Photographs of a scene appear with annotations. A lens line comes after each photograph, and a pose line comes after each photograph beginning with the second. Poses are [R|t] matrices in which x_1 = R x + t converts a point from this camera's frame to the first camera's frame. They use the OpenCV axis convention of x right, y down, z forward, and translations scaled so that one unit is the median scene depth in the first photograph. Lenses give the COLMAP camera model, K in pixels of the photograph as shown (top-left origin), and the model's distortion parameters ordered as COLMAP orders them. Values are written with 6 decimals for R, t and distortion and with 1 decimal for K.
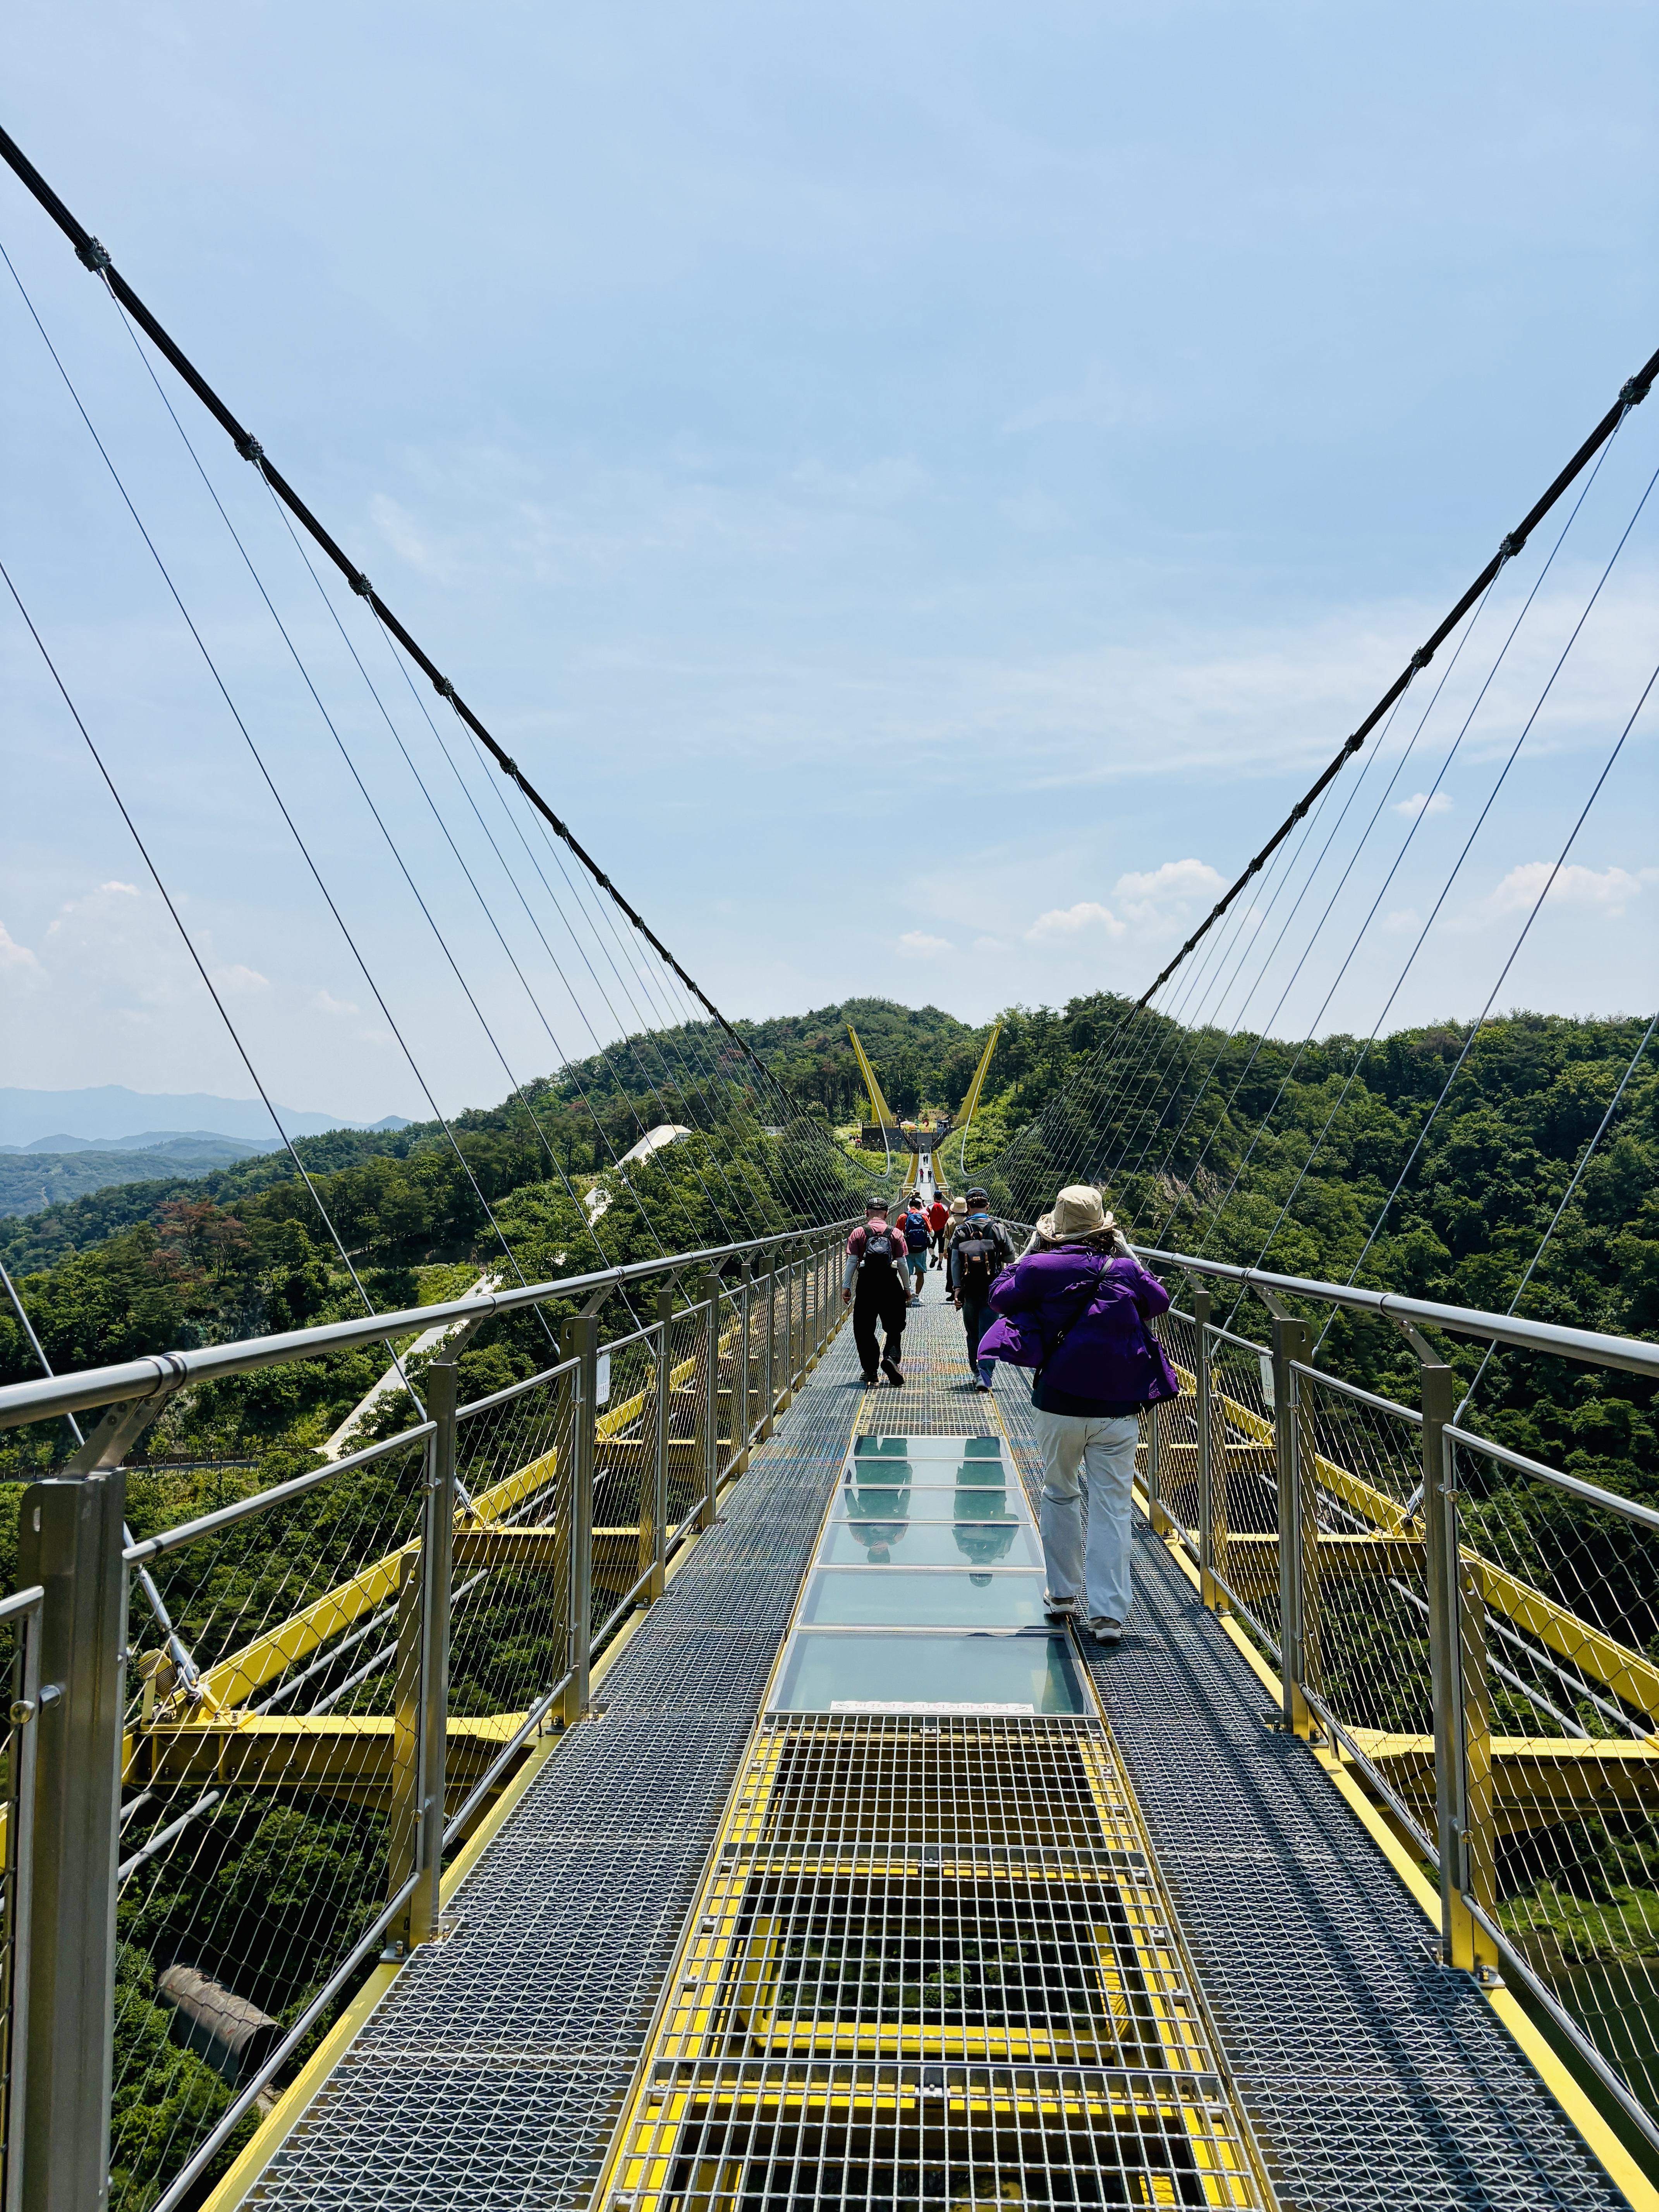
lens RADIAL K [[1704.8, 0, 815.1], [0, 1704.8, 1062.0], [0, 0, 1]] dist [0.047555, -0.055919]
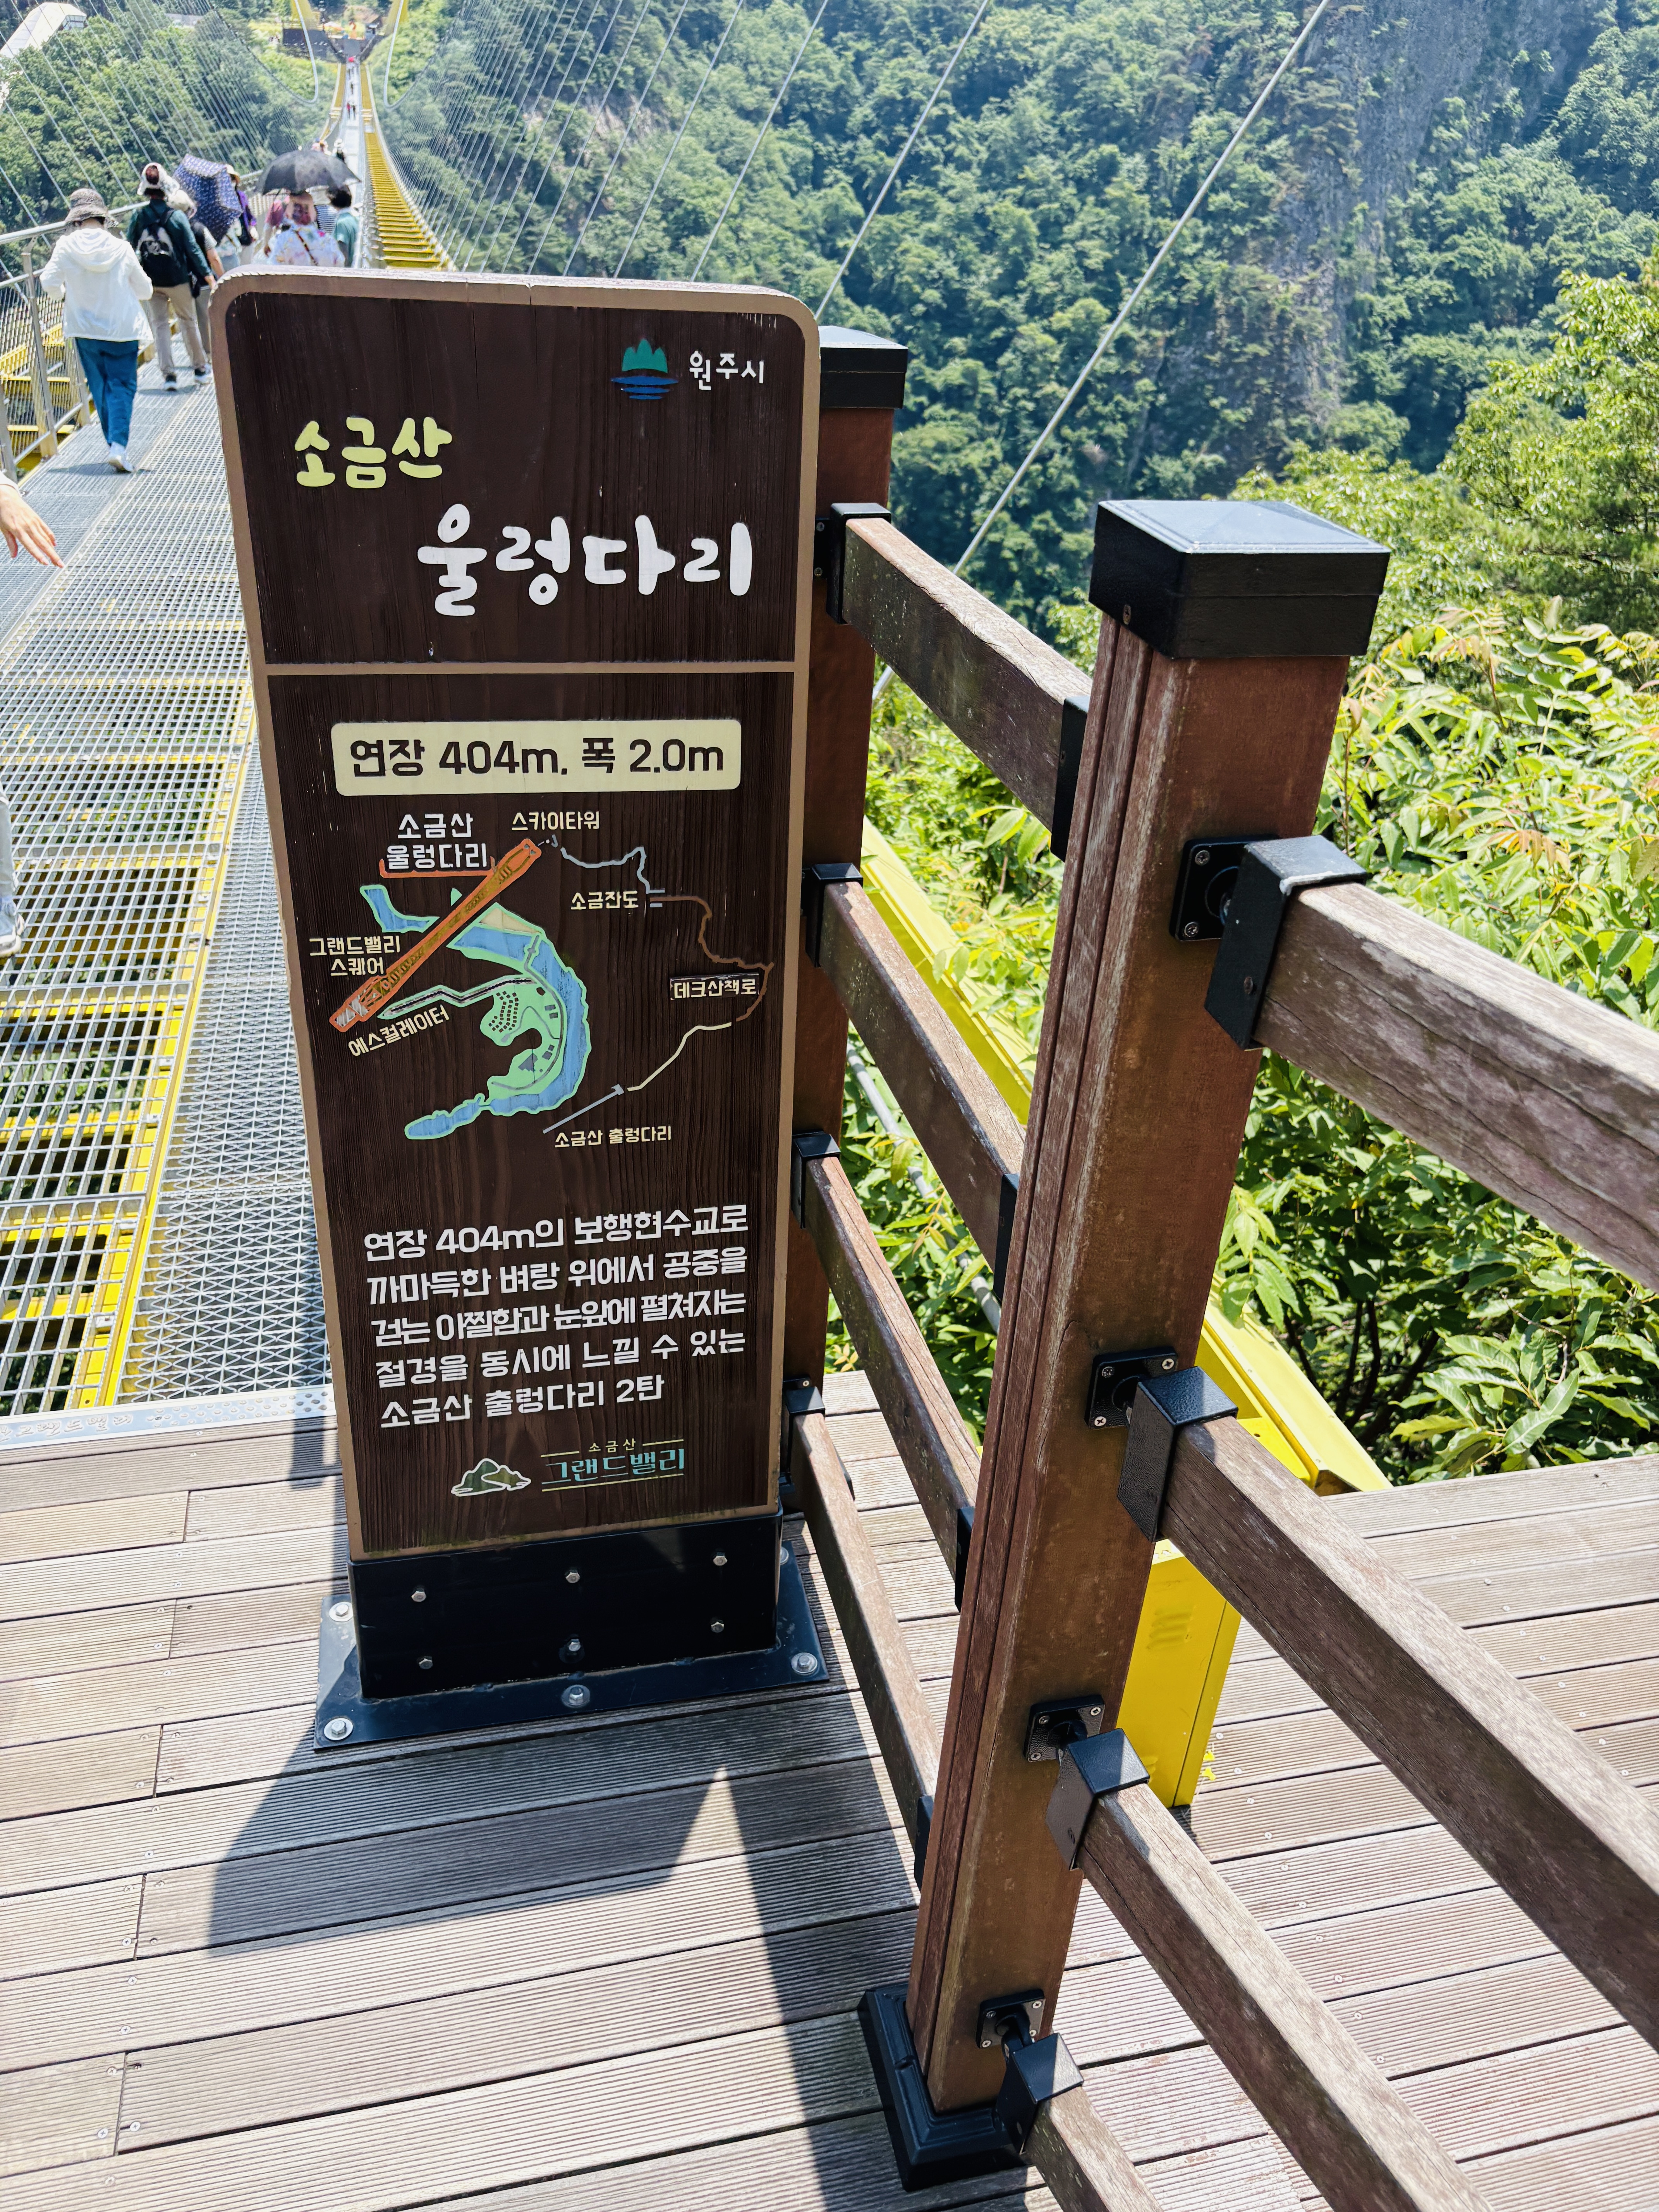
lens RADIAL K [[1704.8, 0, 812.1], [0, 1704.8, 1145.3], [0, 0, 1]] dist [0.047555, -0.055919]
pose [[0.956604, -0.091677, 0.276594, -0.011411], [-0.084494, 0.821167, 0.564399, -0.014475], [-0.278872, -0.563277, 0.777785, -0.159465]]
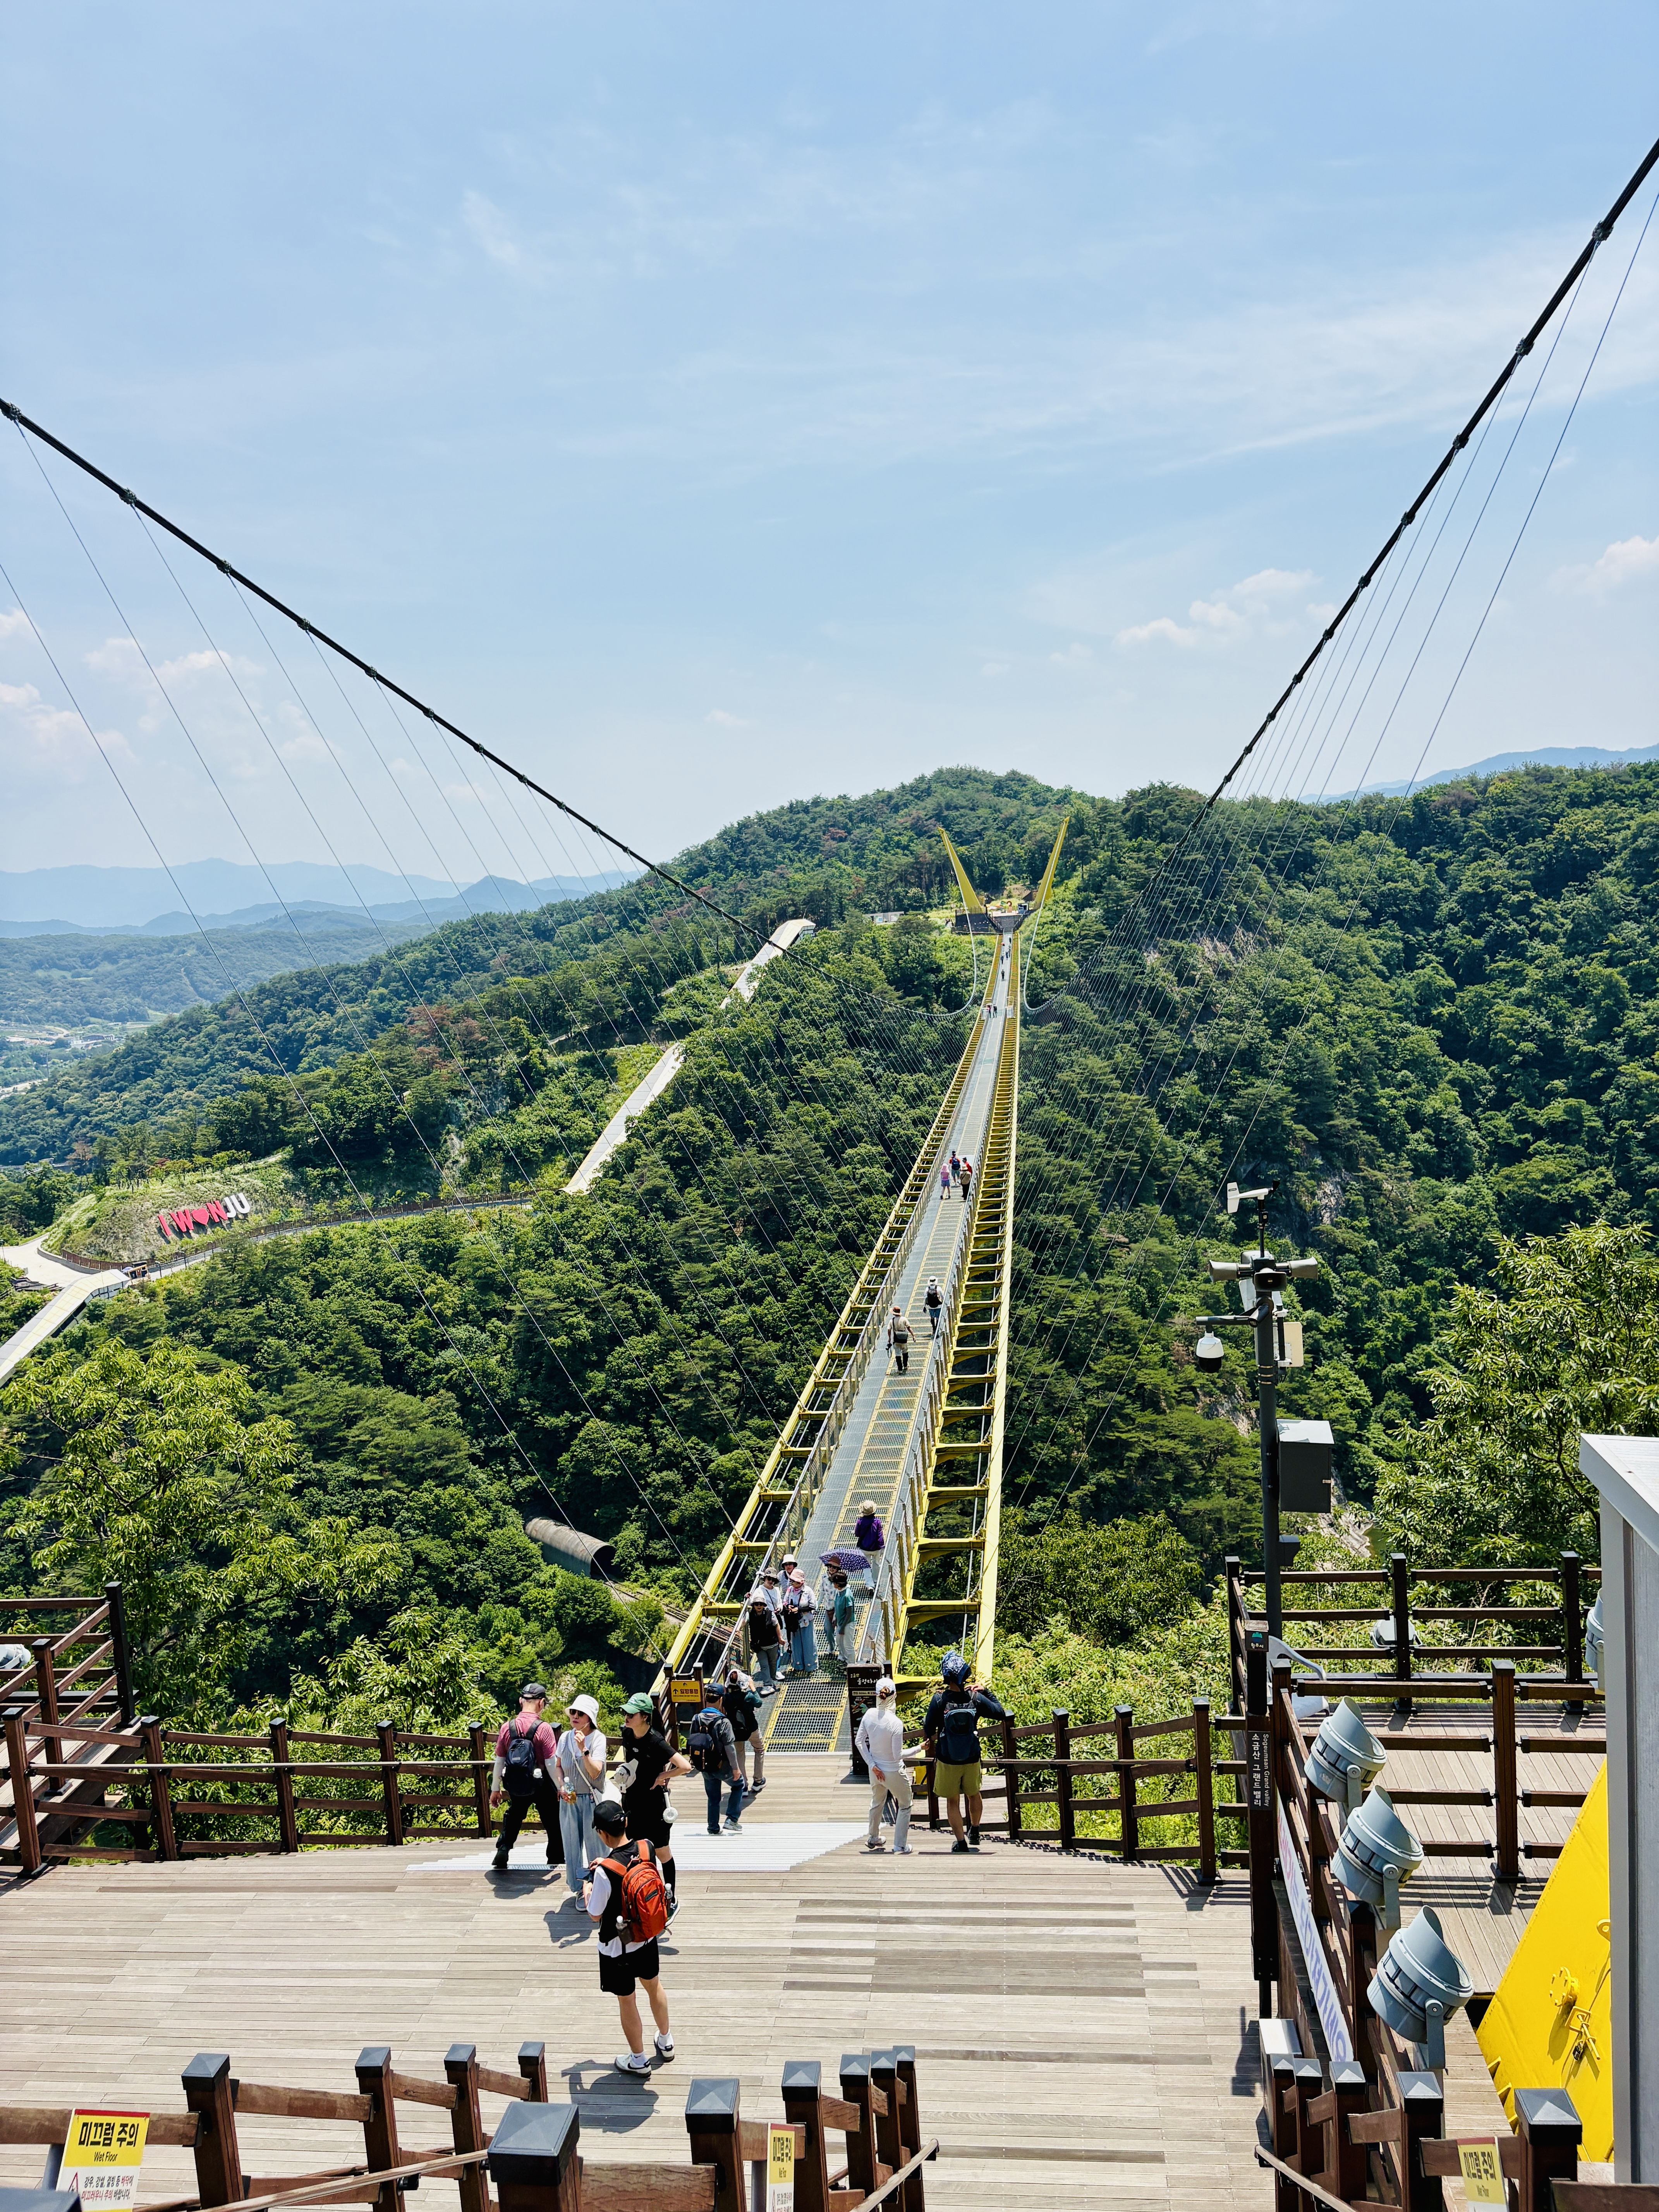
lens RADIAL K [[1704.8, 0, 800.0], [0, 1704.8, 1110.2], [0, 0, 1]] dist [0.047555, -0.055919]
pose [[0.996245, -0.052966, -0.068482, -0.007076], [0.064565, 0.981520, 0.180138, -0.048160], [0.057675, -0.183884, 0.981255, -0.218089]]
